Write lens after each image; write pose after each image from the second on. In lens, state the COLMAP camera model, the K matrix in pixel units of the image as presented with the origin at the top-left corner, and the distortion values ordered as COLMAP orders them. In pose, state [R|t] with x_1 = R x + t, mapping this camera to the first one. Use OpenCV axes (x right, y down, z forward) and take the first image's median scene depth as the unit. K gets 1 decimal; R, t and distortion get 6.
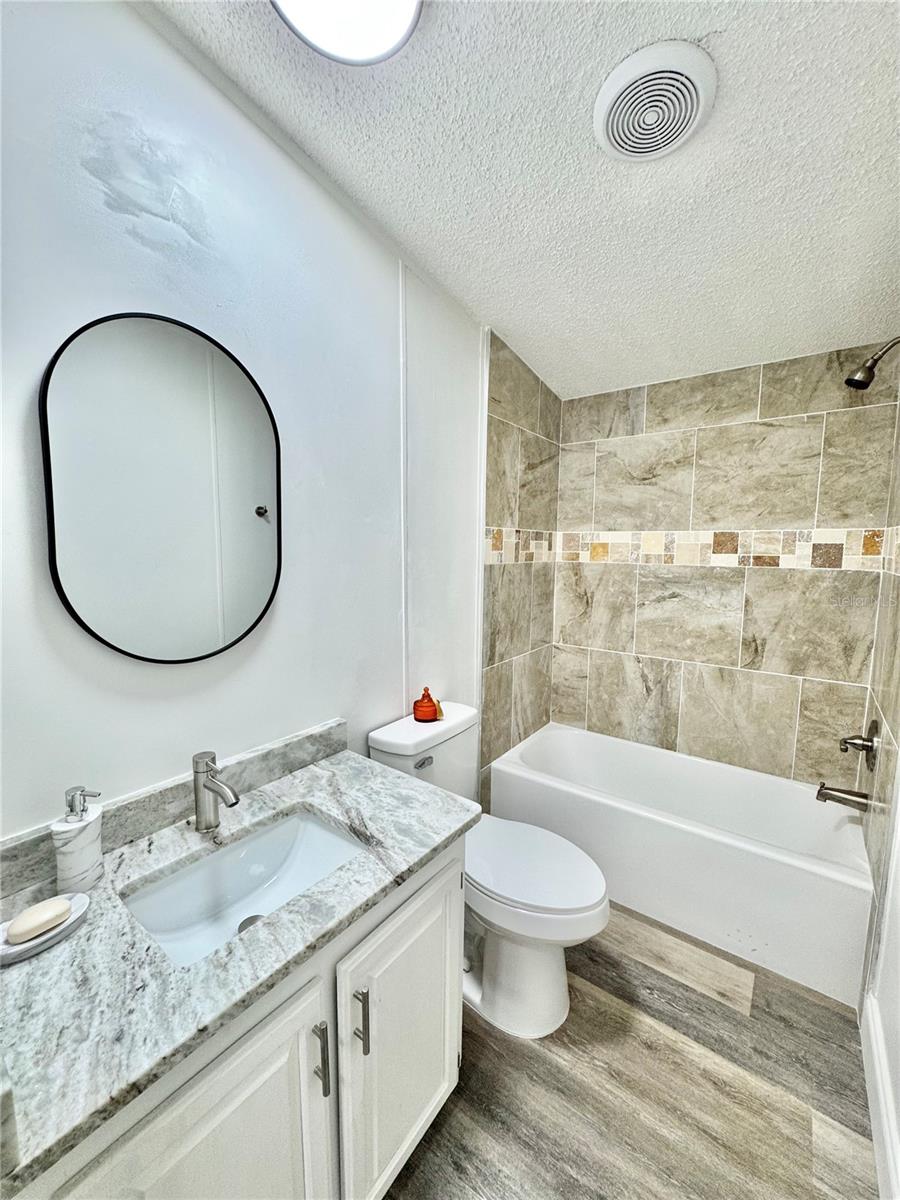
lens RADIAL K [[476.8, 0, 449.8], [0, 476.8, 599.3], [0, 0, 1]] dist [-0.004442, 0.001093]
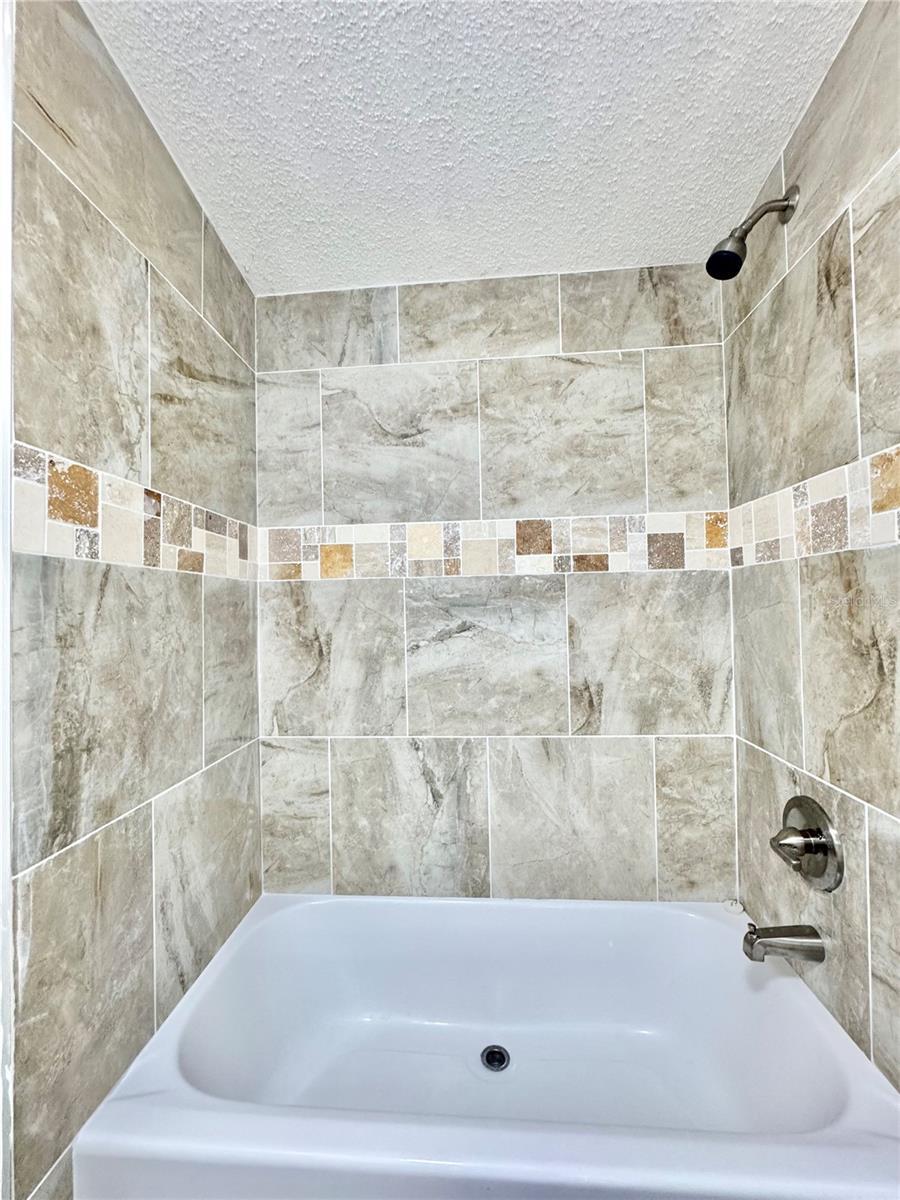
lens RADIAL K [[476.8, 0, 452.2], [0, 476.8, 600.2], [0, 0, 1]] dist [-0.004442, 0.001093]
pose [[0.843151, -0.017618, 0.537388, 0.143610], [0.088935, 0.990266, -0.107072, 0.021972], [-0.530271, 0.138070, 0.836510, 0.530552]]
